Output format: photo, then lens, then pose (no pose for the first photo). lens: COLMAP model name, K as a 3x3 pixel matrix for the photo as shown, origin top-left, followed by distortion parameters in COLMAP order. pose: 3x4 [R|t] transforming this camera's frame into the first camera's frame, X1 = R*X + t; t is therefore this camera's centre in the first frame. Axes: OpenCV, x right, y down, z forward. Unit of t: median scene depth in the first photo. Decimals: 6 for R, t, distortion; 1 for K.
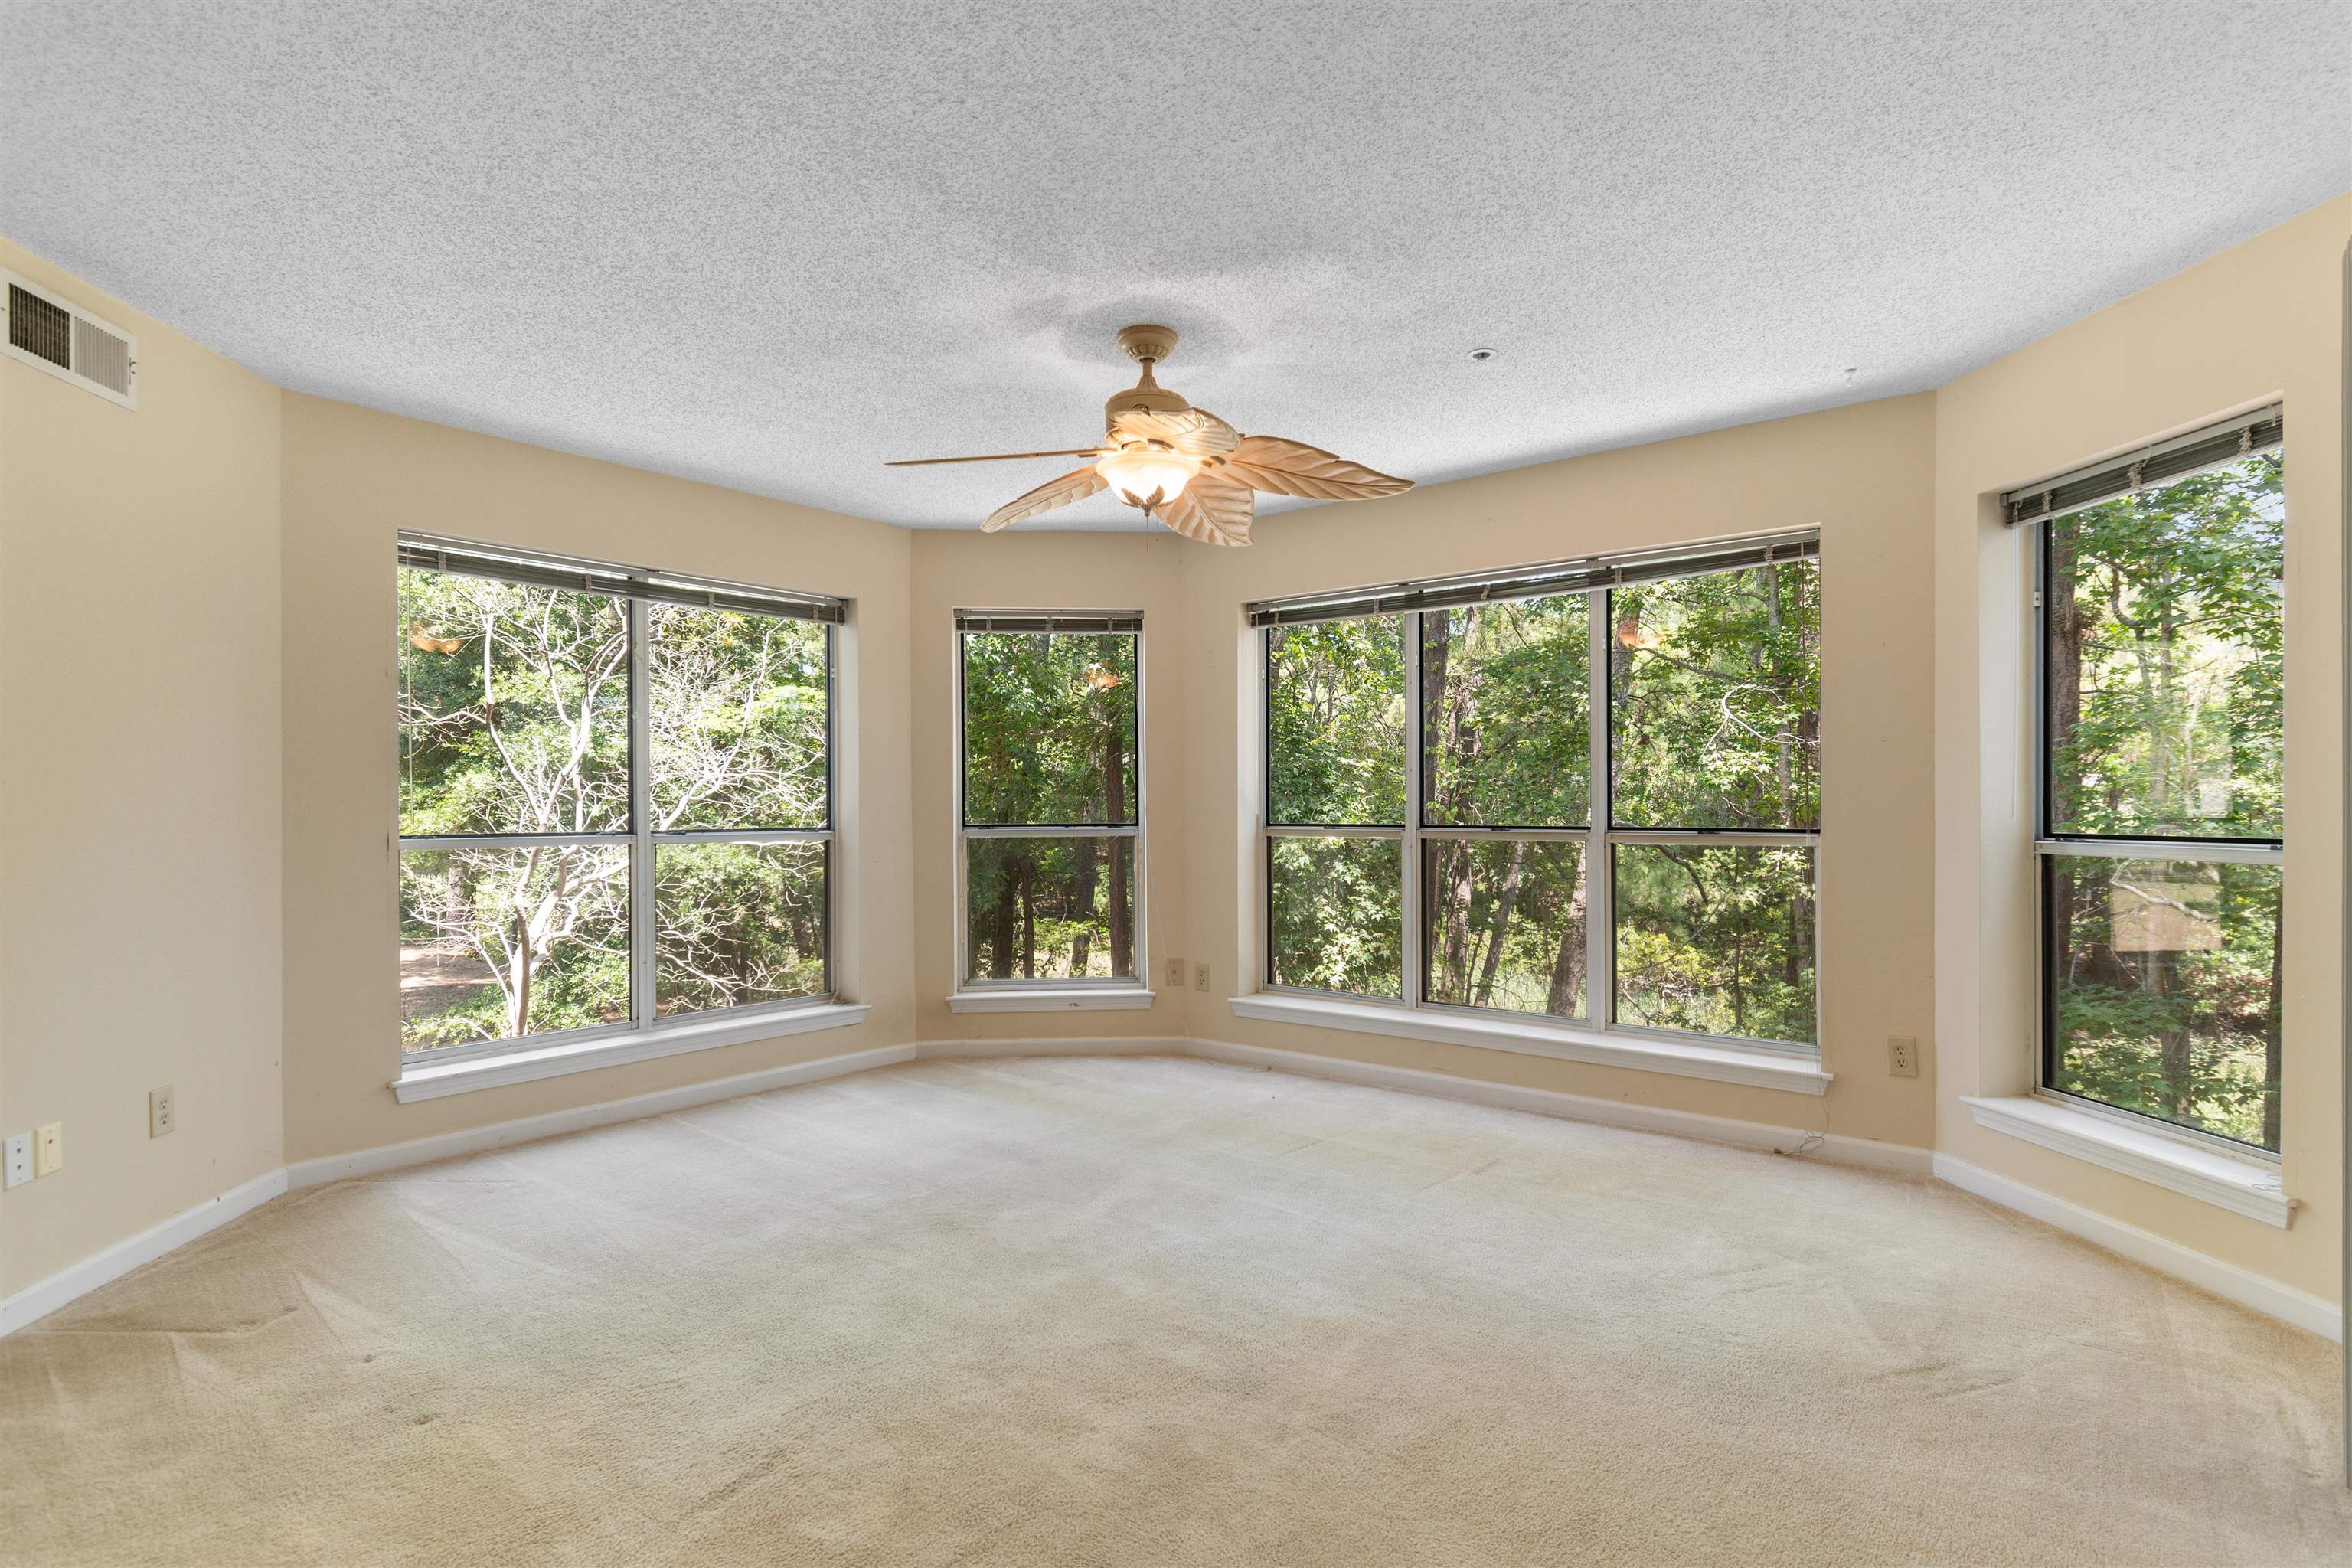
lens RADIAL K [[1198.3, 0, 1166.4], [0, 1198.3, 790.4], [0, 0, 1]] dist [0.004959, -0.003678]
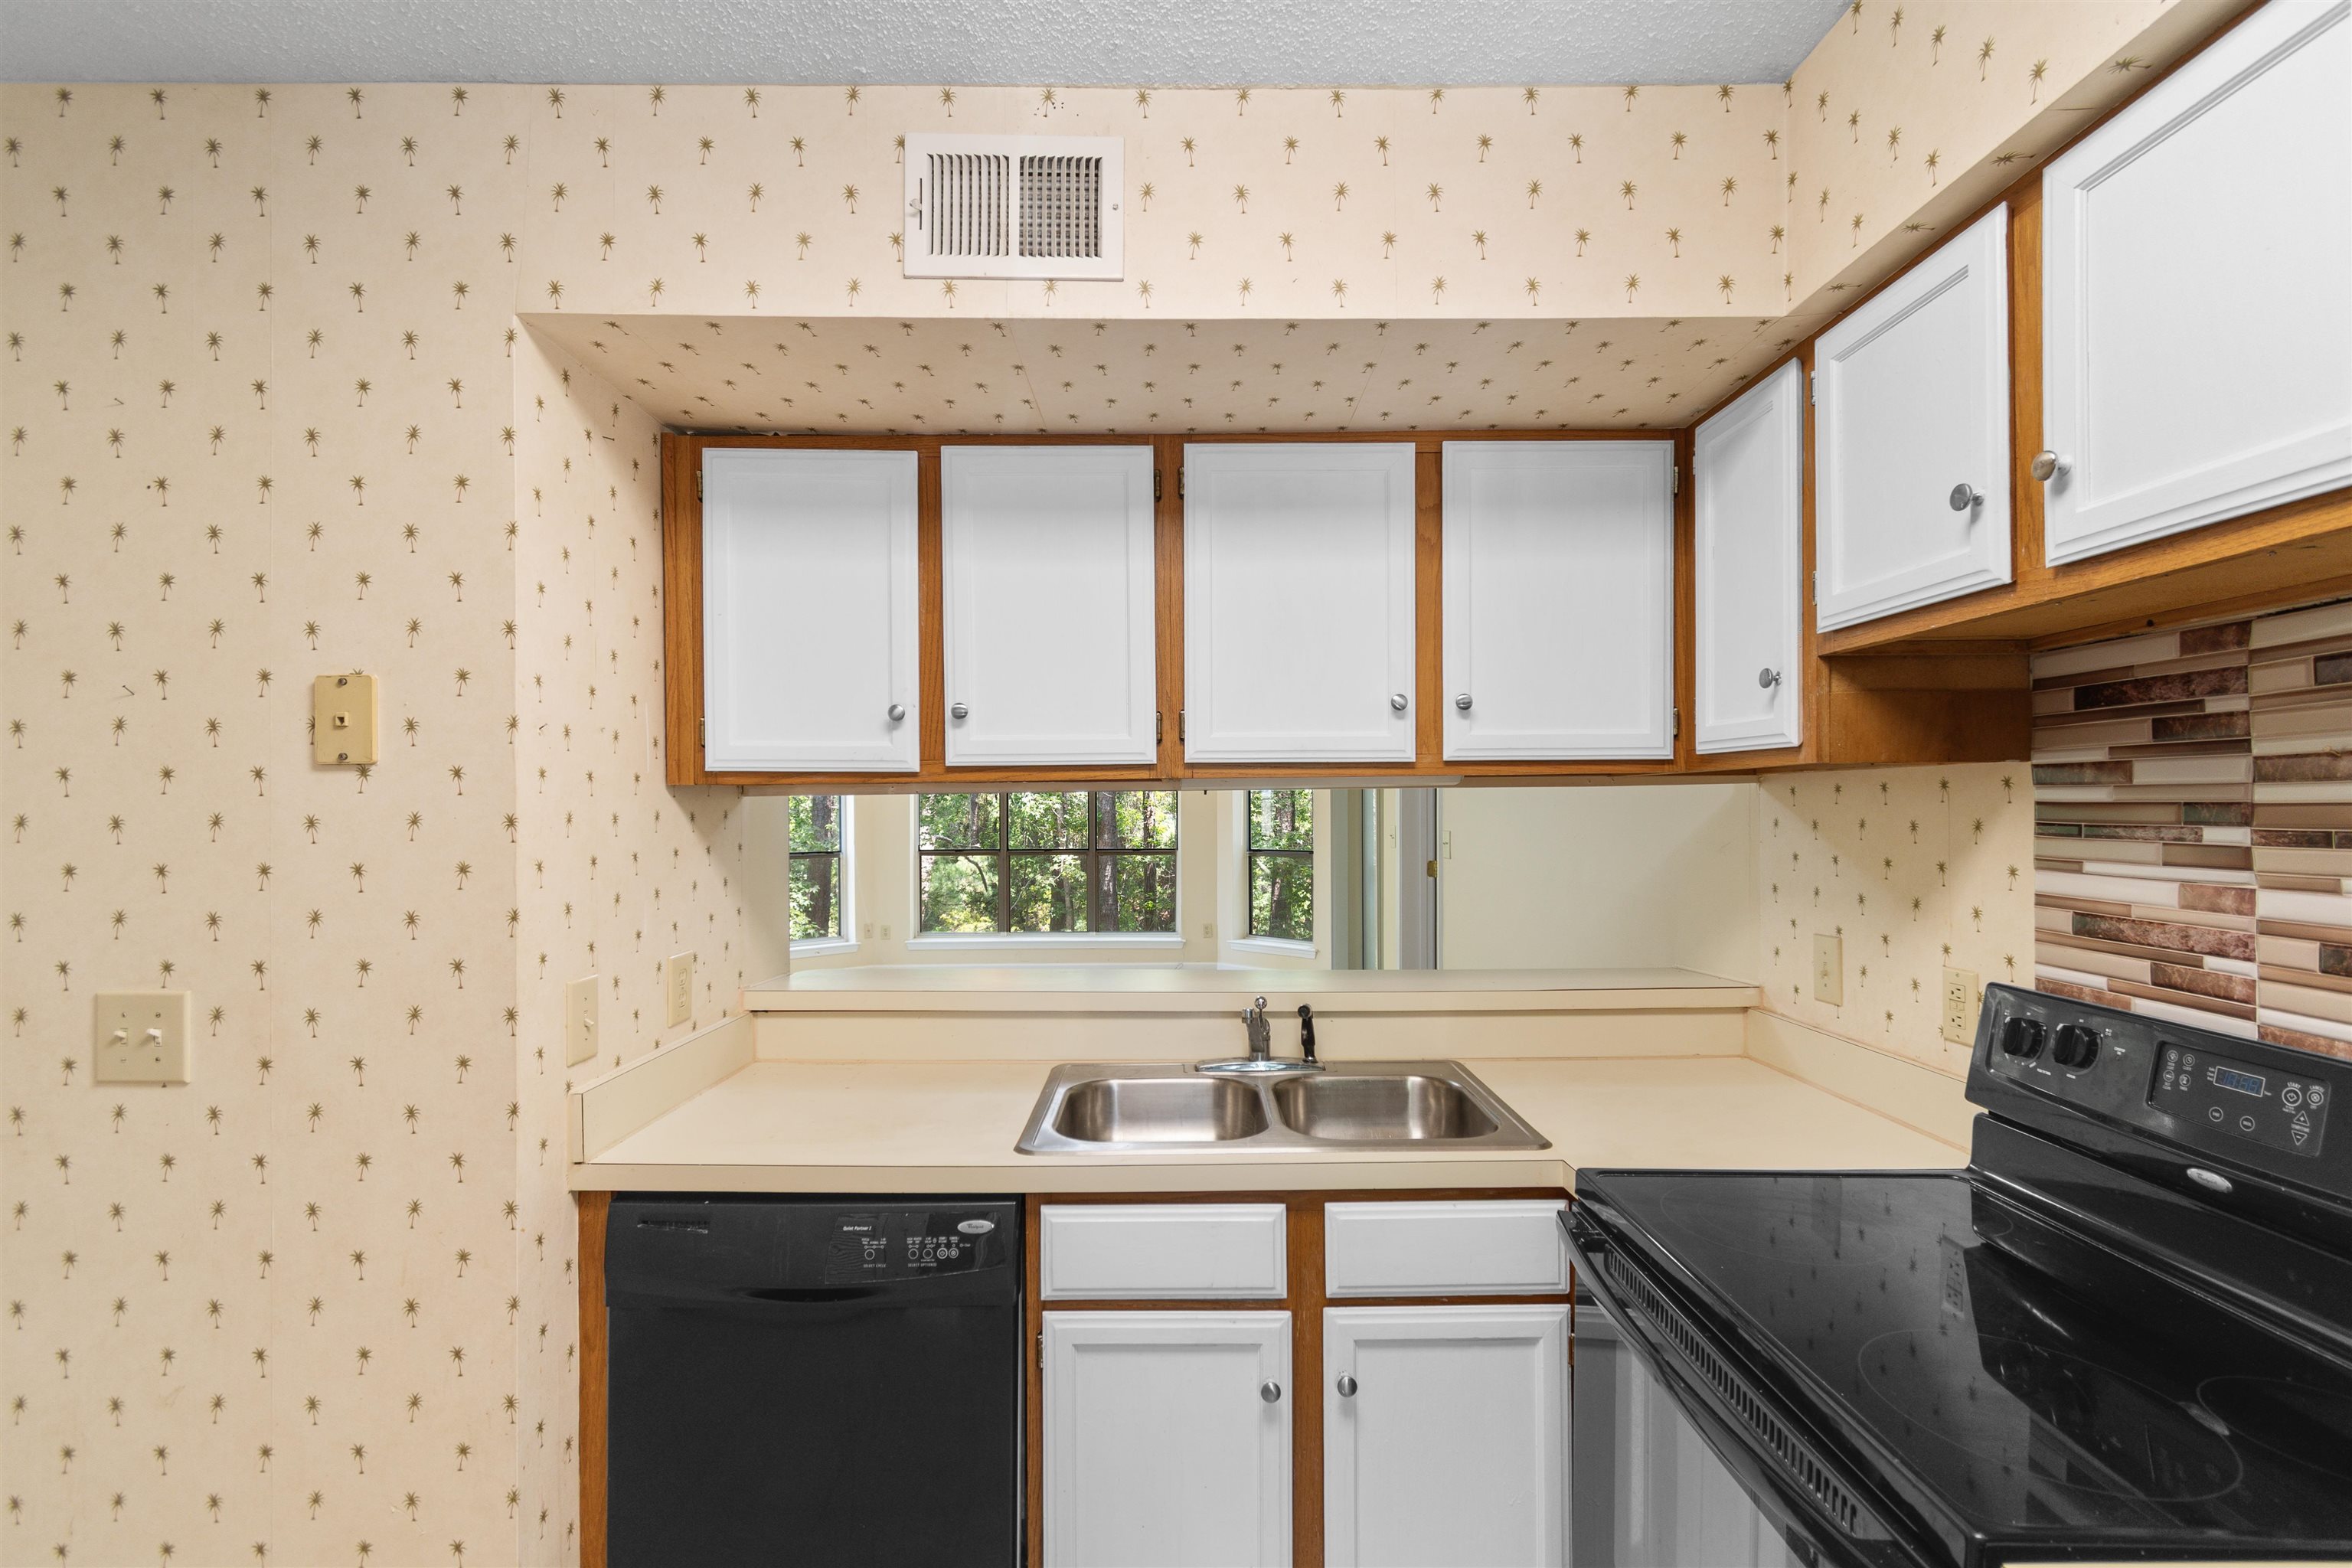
lens RADIAL K [[1046.9, 0, 1186.0], [0, 1046.9, 805.2], [0, 0, 1]] dist [0.006543, -0.002933]
pose [[0.769285, 0.003853, 0.638894, -0.969906], [-0.004706, 0.999989, -0.000364, -0.066263], [-0.638889, -0.002727, 0.769294, -0.828433]]
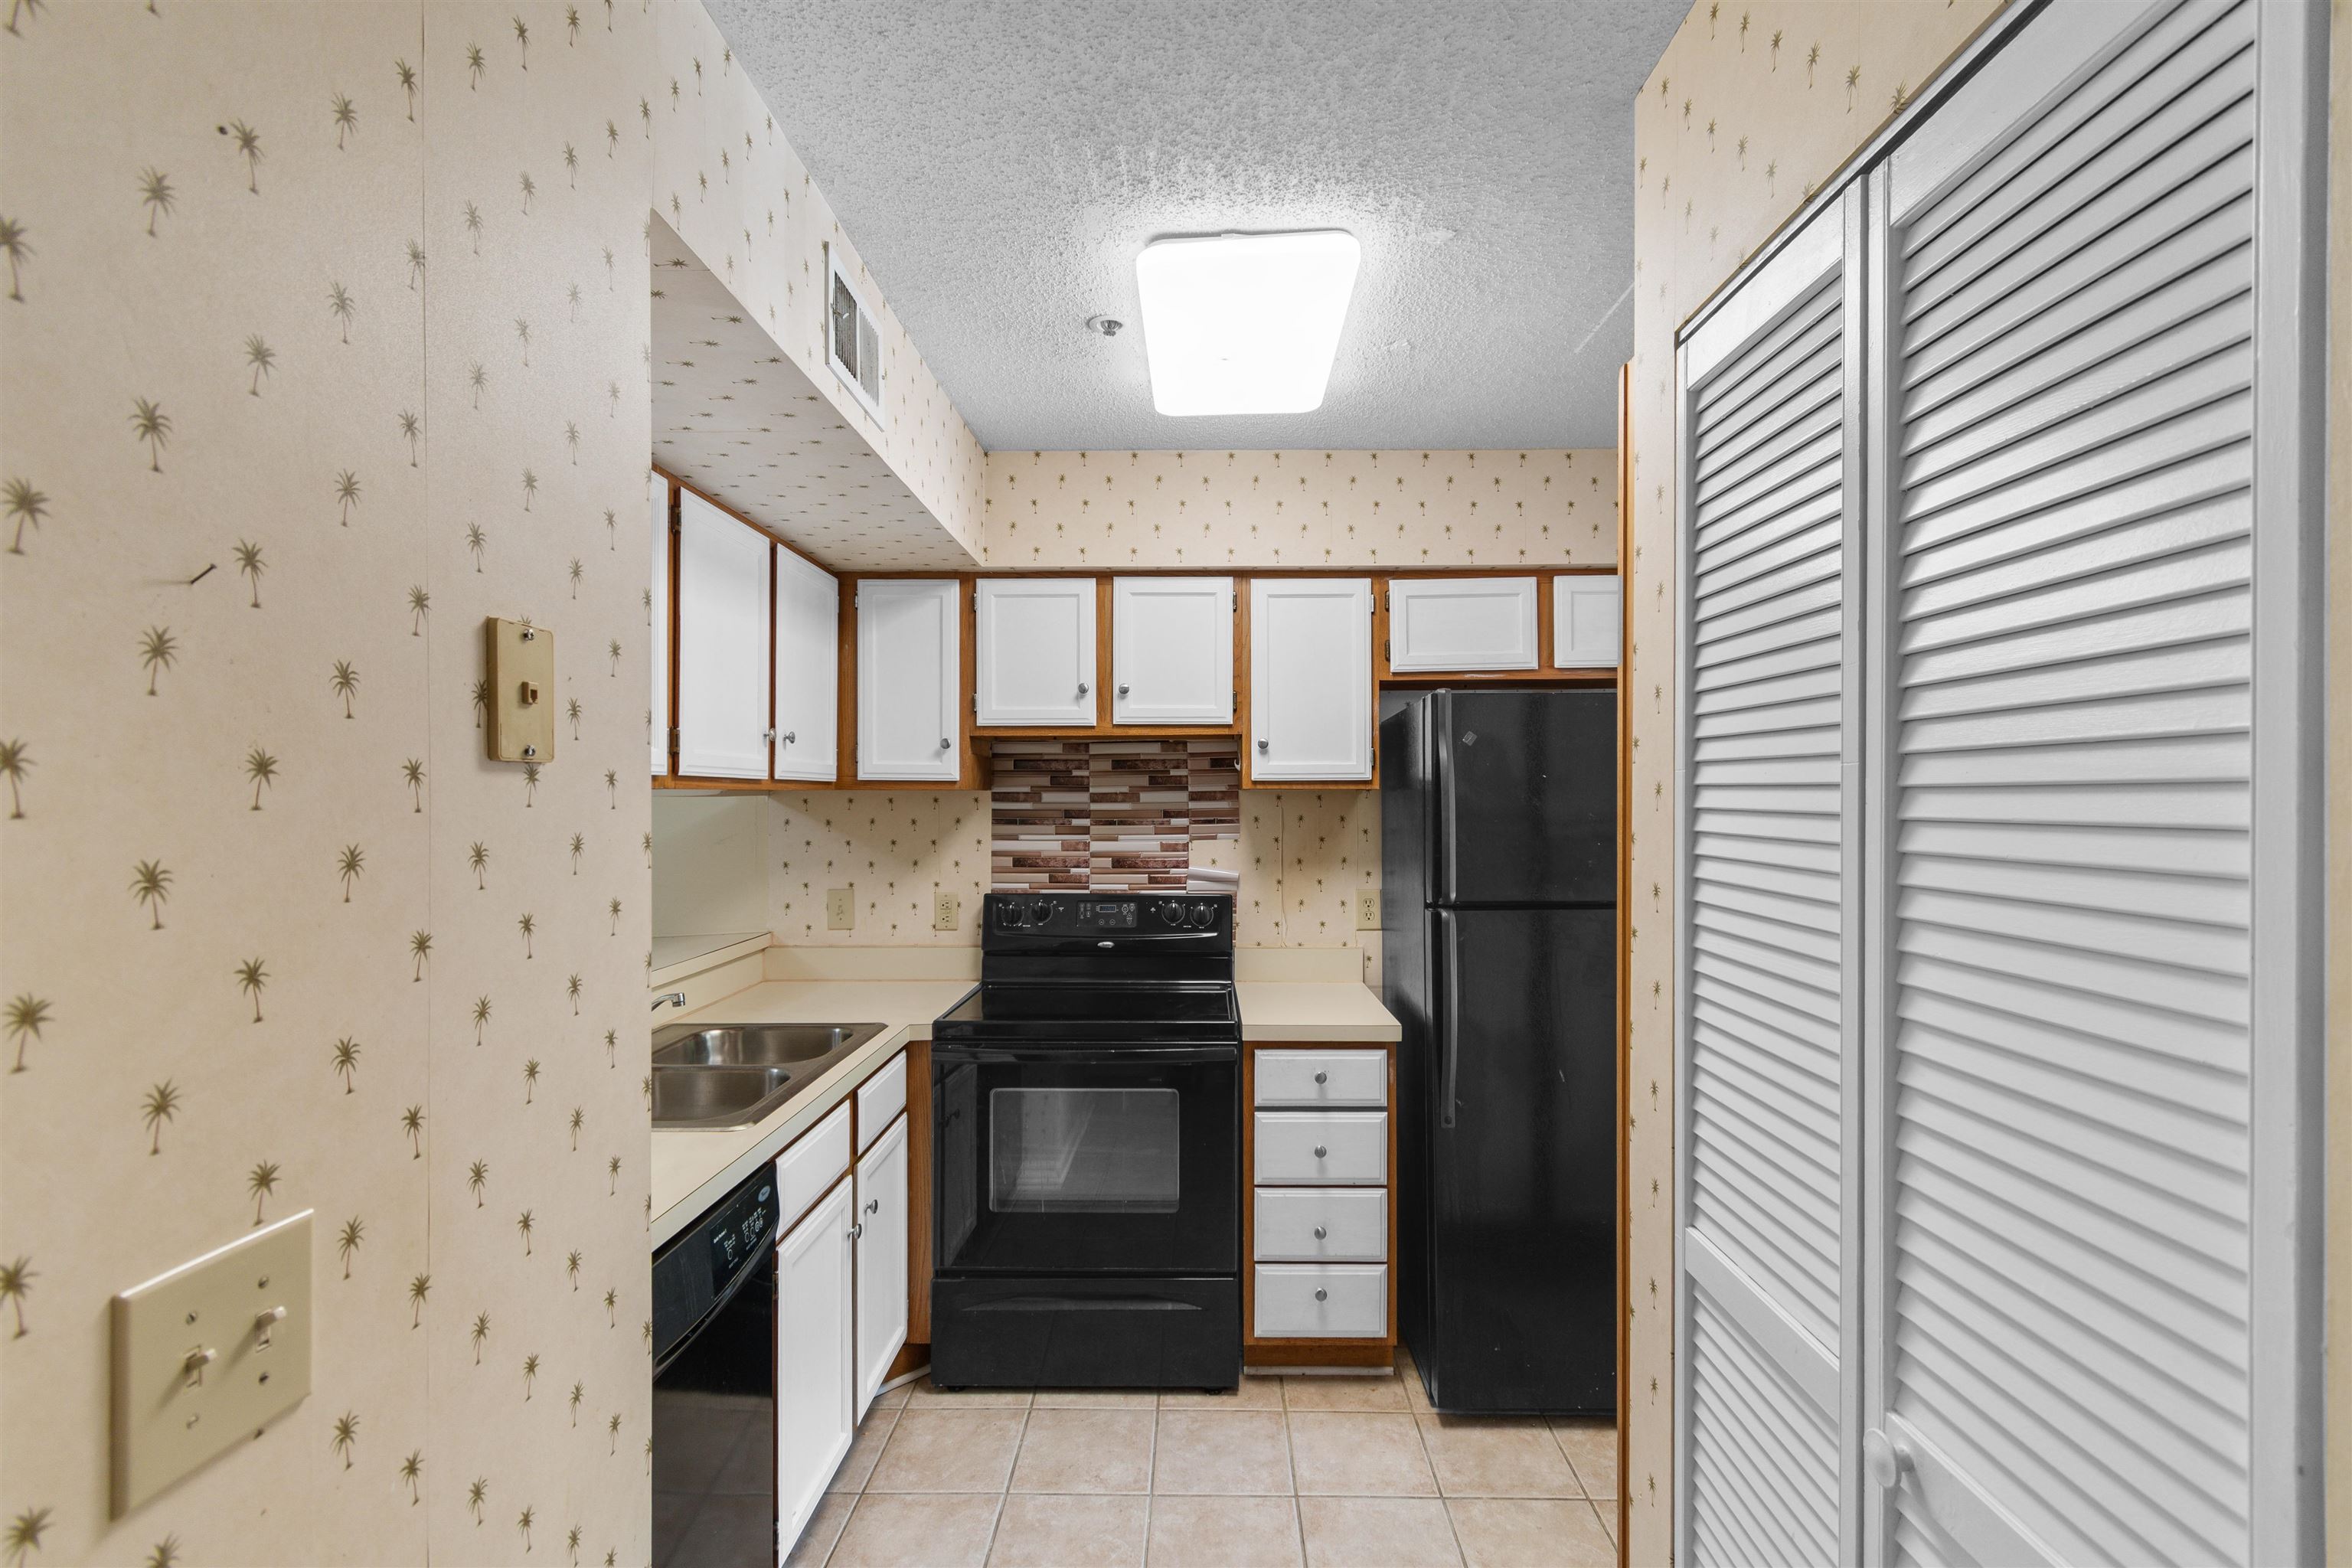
lens RADIAL K [[1046.9, 0, 1205.1], [0, 1046.9, 803.1], [0, 0, 1]] dist [0.006543, -0.002933]
pose [[-0.636462, 0.004082, 0.771297, -1.251313], [-0.001277, 0.999979, -0.006347, -0.068866], [-0.771307, -0.005025, -0.636443, -0.309182]]
